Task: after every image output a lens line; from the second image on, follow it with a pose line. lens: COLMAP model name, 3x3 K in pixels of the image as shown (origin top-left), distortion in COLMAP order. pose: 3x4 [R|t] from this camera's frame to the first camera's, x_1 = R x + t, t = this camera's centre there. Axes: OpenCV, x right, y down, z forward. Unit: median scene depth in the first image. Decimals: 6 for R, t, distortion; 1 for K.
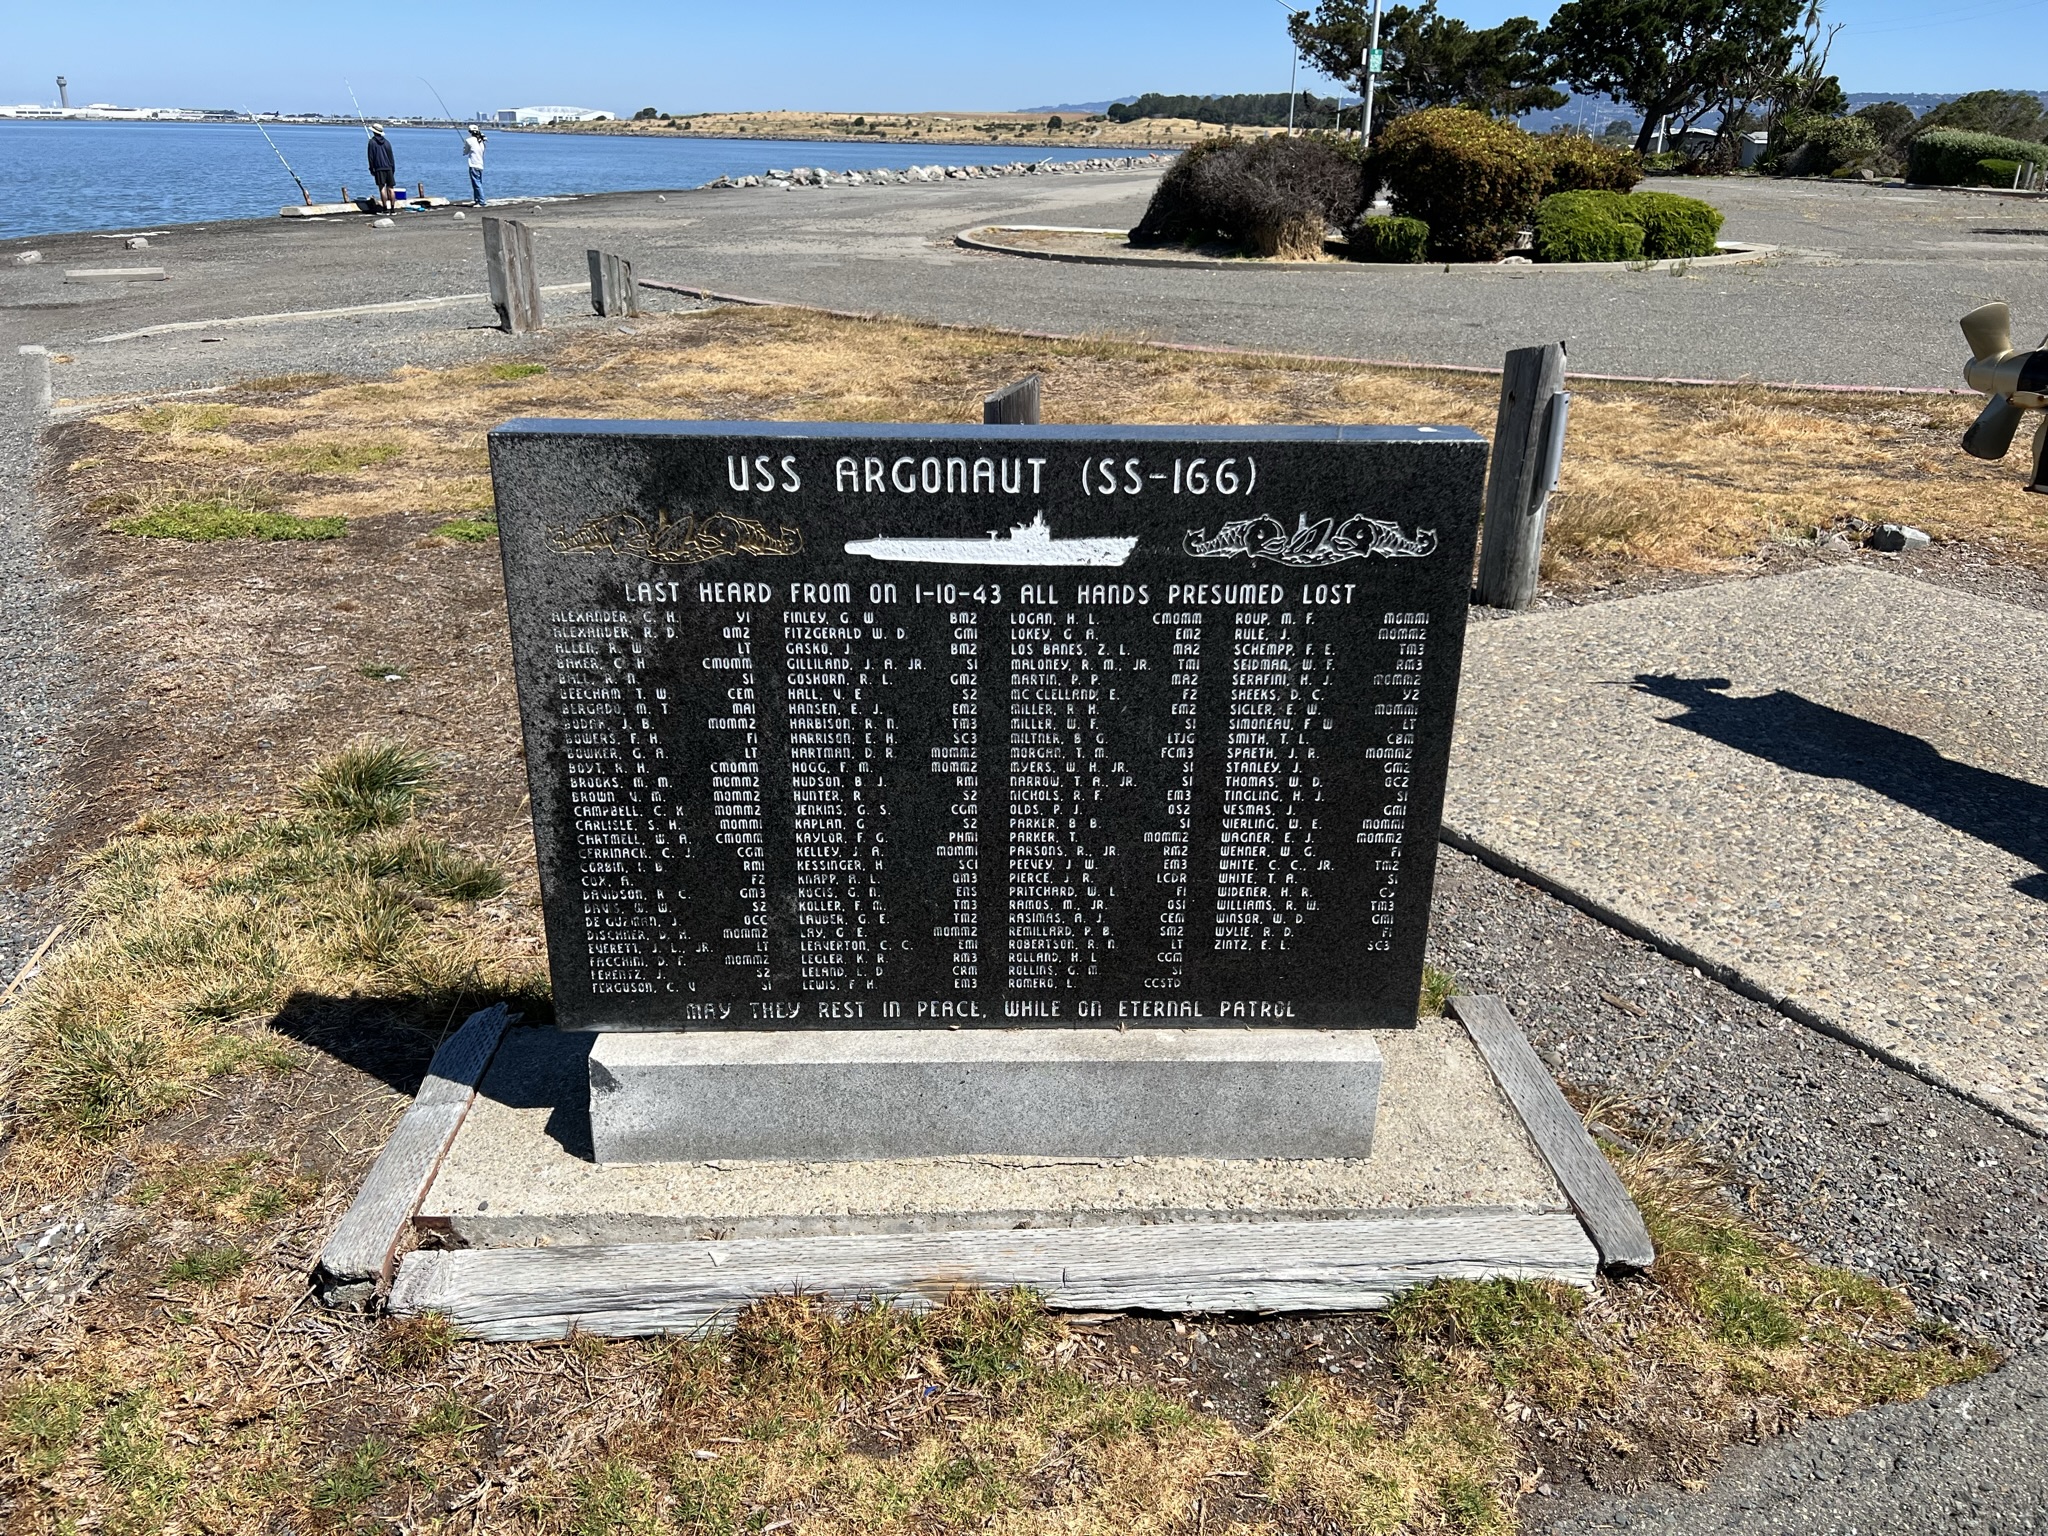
lens RADIAL K [[1531.5, 0, 1019.5], [0, 1531.5, 782.8], [0, 0, 1]] dist [0.044396, -0.046196]
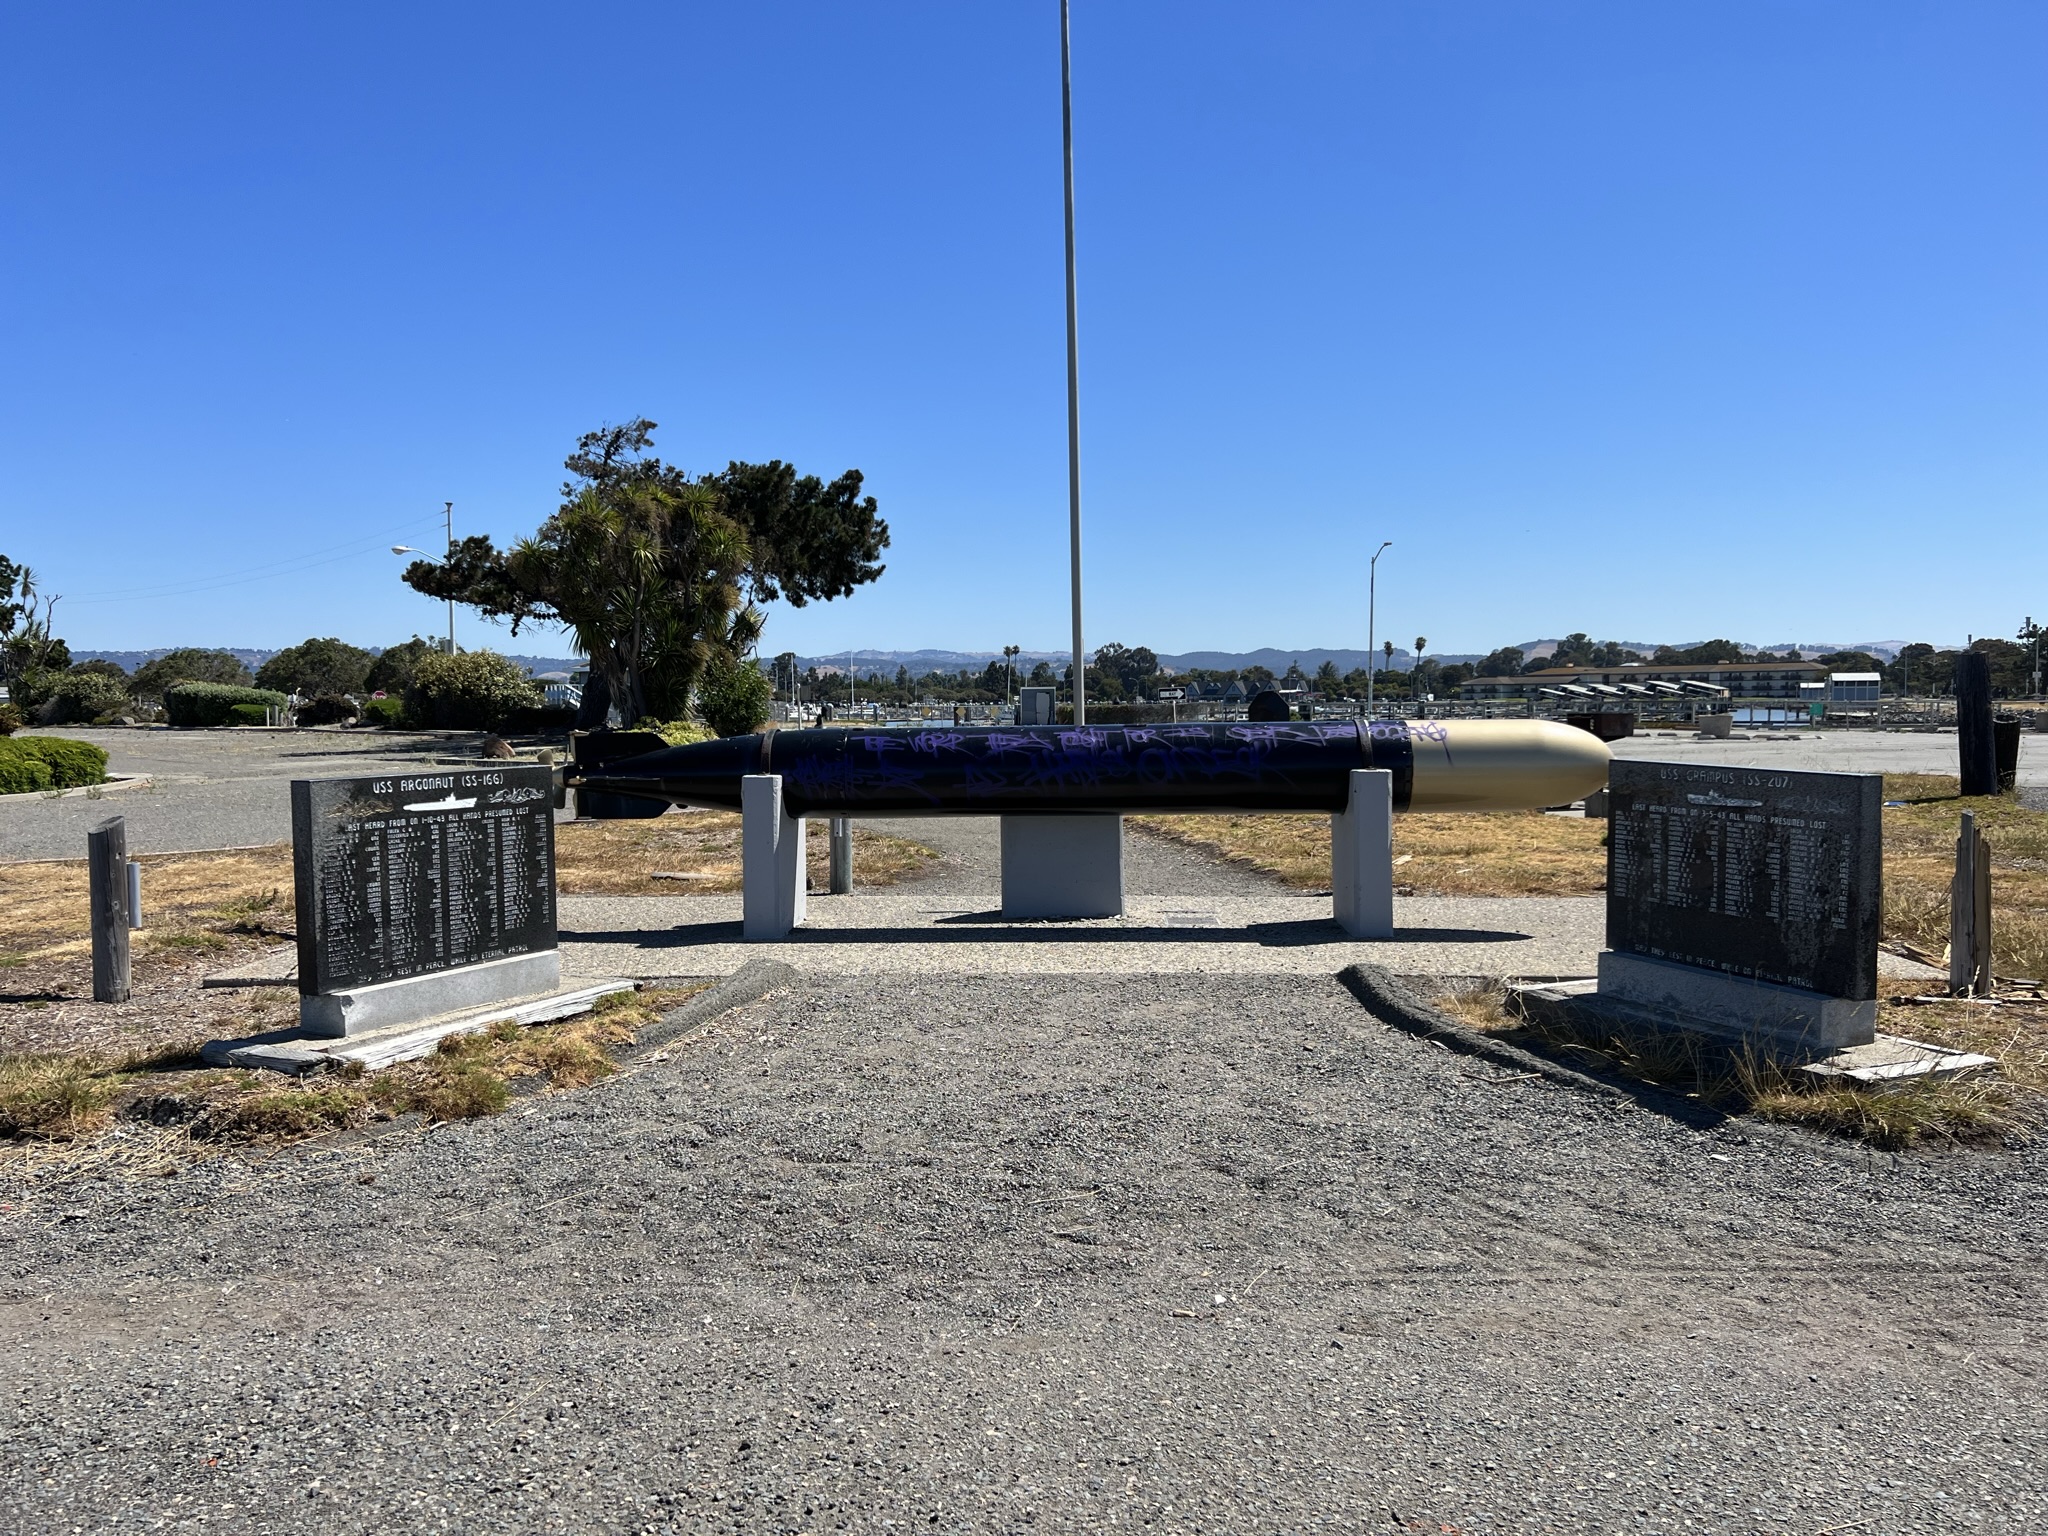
lens RADIAL K [[1531.5, 0, 1020.3], [0, 1531.5, 753.0], [0, 0, 1]] dist [0.044396, -0.046196]
pose [[0.521608, -0.054854, 0.851420, -0.204872], [0.346235, 0.925674, -0.152478, 0.063997], [-0.779773, 0.374325, 0.501831, -0.157949]]
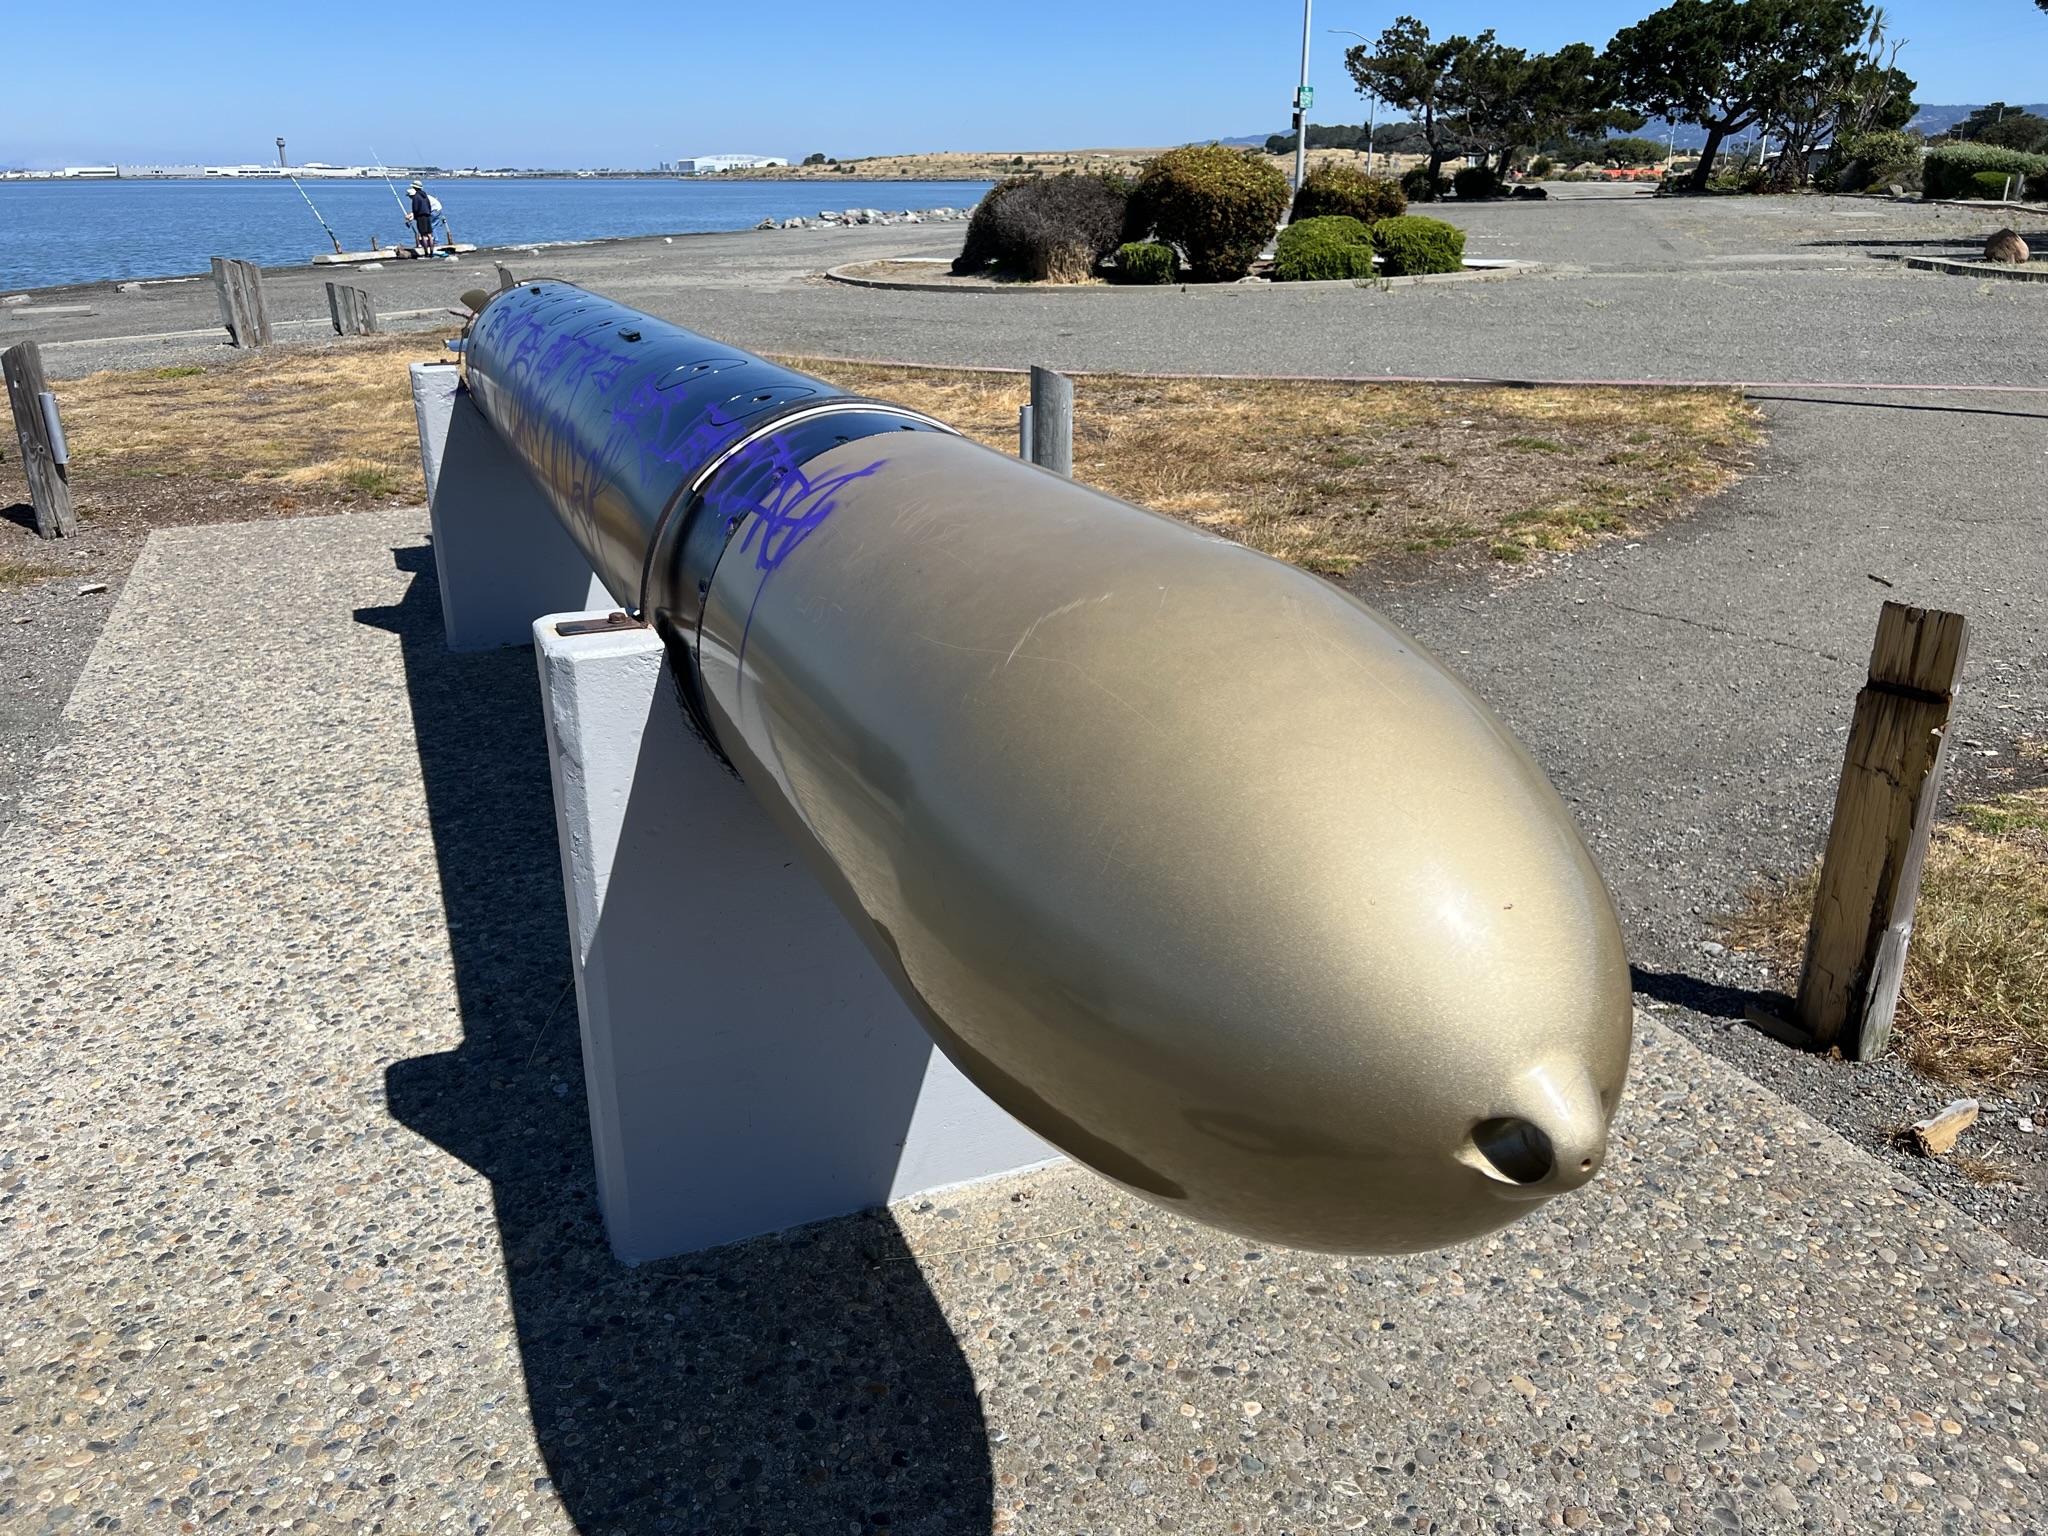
lens RADIAL K [[1531.5, 0, 1024.1], [0, 1531.5, 777.3], [0, 0, 1]] dist [0.044396, -0.046196]
pose [[0.995442, 0.010821, -0.094754, 0.261860], [-0.013016, 0.999660, -0.022580, 0.048832], [0.094478, 0.023710, 0.995245, -0.117015]]
